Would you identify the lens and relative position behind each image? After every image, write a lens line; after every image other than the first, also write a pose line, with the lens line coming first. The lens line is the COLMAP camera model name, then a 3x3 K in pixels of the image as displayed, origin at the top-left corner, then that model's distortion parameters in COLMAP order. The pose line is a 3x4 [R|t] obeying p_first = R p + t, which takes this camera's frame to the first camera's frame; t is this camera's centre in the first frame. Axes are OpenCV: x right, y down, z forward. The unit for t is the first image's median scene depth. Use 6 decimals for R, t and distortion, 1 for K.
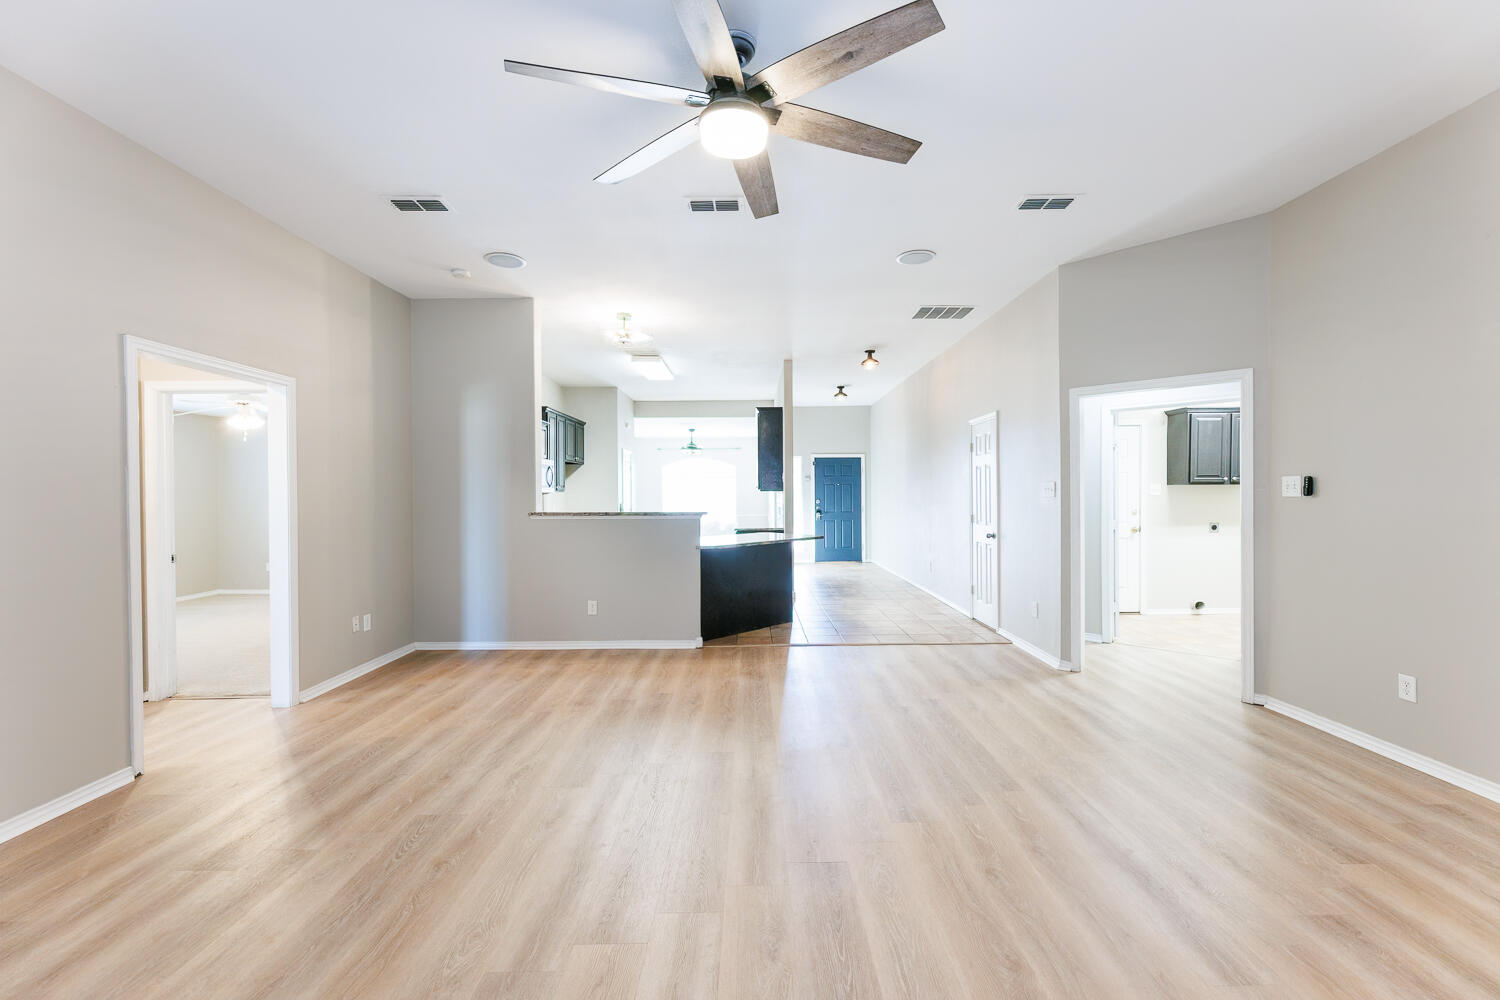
lens RADIAL K [[607.7, 0, 758.9], [0, 607.7, 506.8], [0, 0, 1]] dist [-0.001328, -0.000292]
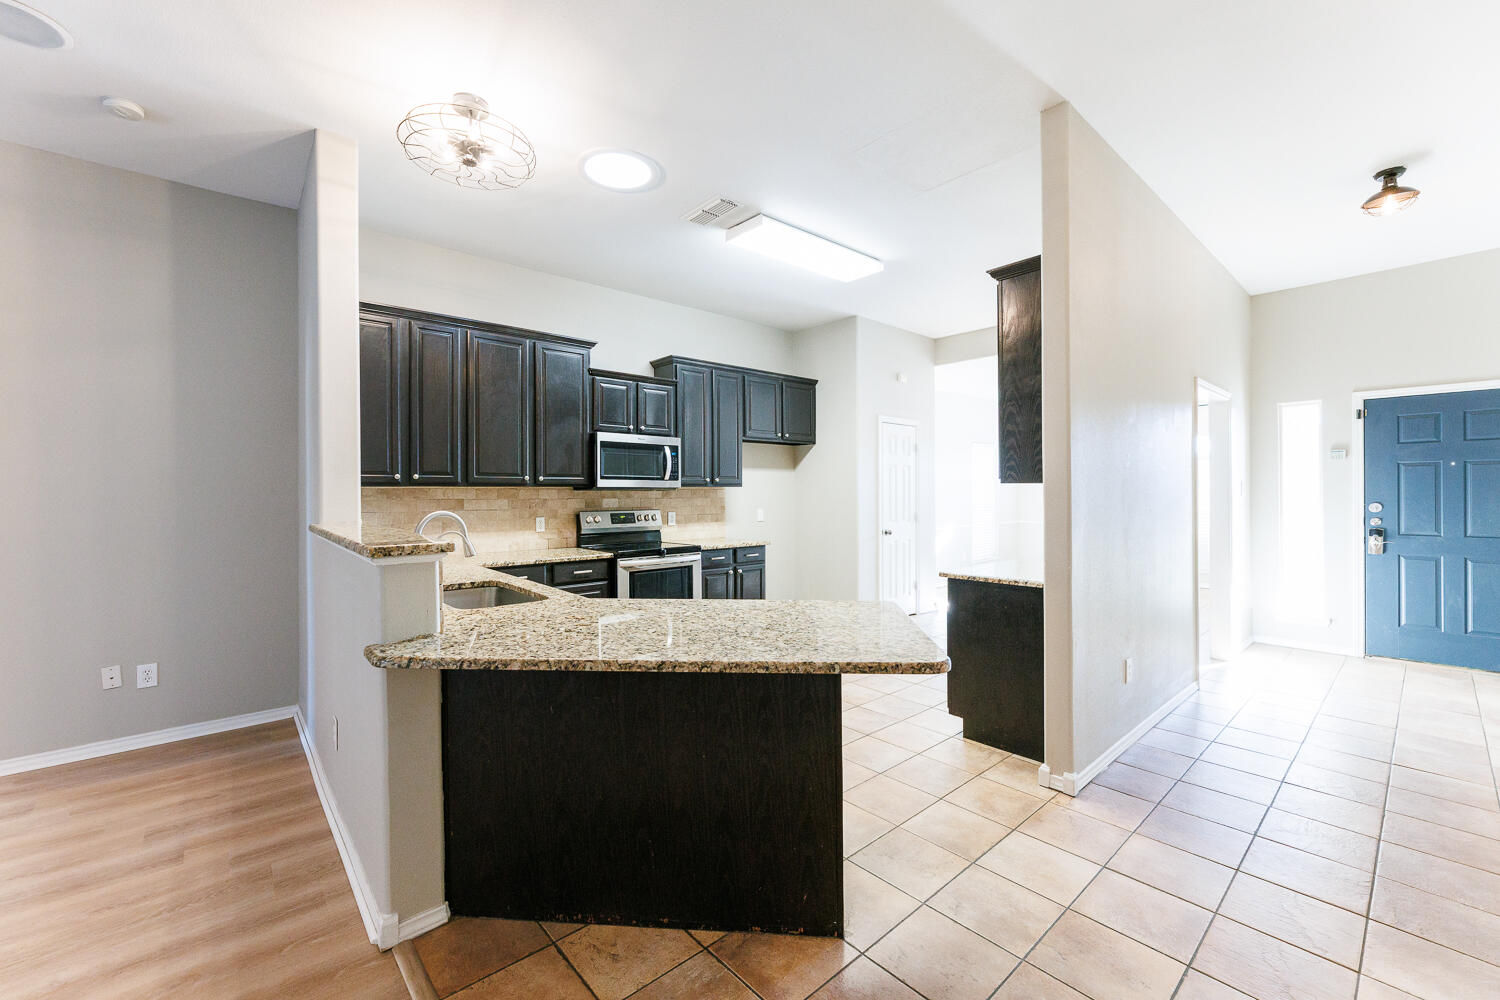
lens RADIAL K [[607.7, 0, 747.0], [0, 607.7, 494.2], [0, 0, 1]] dist [-0.001328, -0.000292]
pose [[0.650987, 0.005422, -0.759070, 0.166280], [-0.014804, 0.999875, -0.005555, -0.011990], [0.758945, 0.014854, 0.650985, 0.536322]]
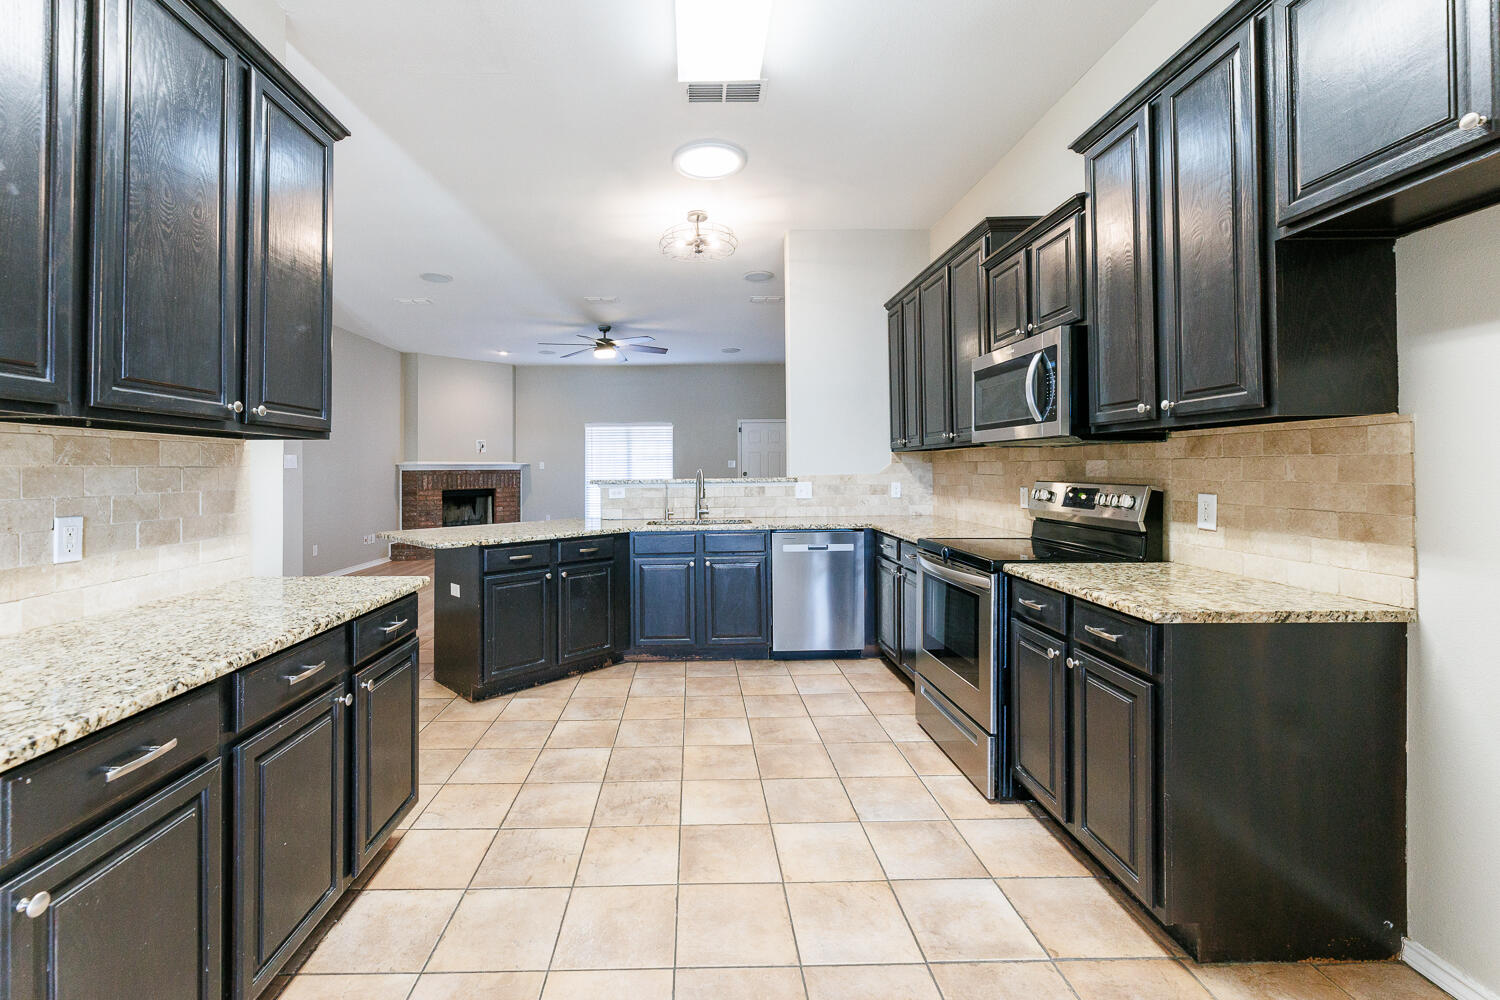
lens RADIAL K [[607.7, 0, 715.0], [0, 607.7, 474.1], [0, 0, 1]] dist [-0.001328, -0.000292]
pose [[-0.999677, 0.014350, -0.020989, -0.140649], [0.013768, 0.999523, 0.027627, -0.013204], [0.021375, 0.027329, -0.999398, 1.087251]]
